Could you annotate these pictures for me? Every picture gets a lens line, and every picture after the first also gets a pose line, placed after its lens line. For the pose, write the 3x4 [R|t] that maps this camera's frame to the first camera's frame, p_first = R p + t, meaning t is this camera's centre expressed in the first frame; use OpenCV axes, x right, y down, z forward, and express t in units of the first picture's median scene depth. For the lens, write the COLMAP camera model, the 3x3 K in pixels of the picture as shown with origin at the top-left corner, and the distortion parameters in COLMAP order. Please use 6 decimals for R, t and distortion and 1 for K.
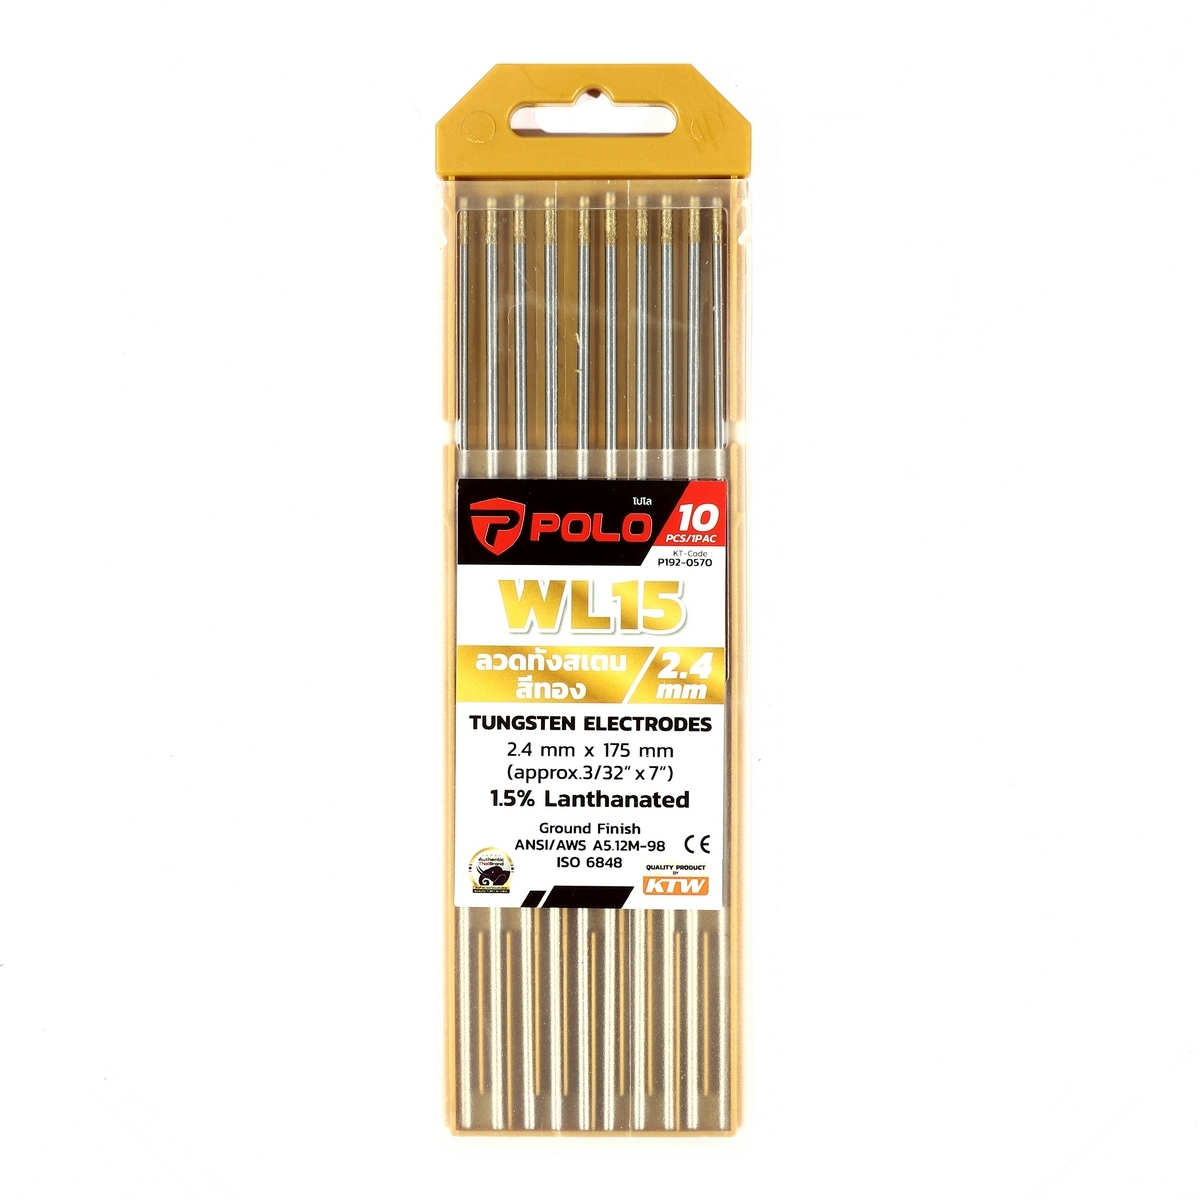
lens RADIAL K [[2256.2, 0, 600.3], [0, 2256.2, 601.8], [0, 0, 1]] dist [0.019104, 0.000000]
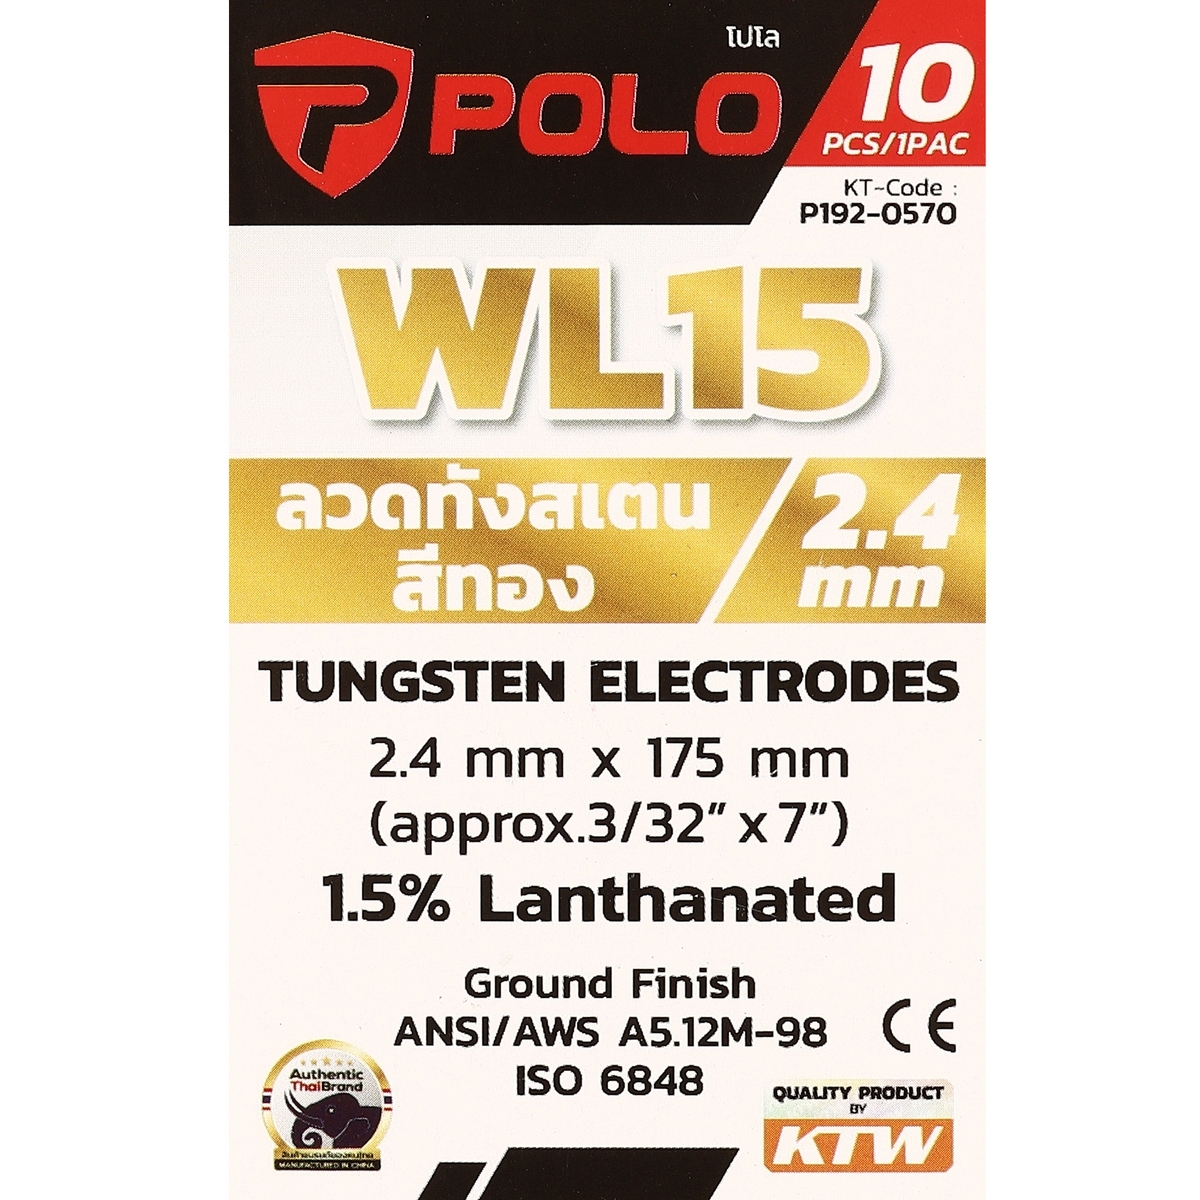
lens RADIAL K [[2256.2, 0, 599.0], [0, 2256.2, 600.0], [0, 0, 1]] dist [0.019104, 0.000000]
pose [[0.999713, -0.009081, 0.022148, -0.013413], [0.007897, 0.998563, 0.053001, 0.023078], [-0.022598, -0.052811, 0.998349, 0.654932]]
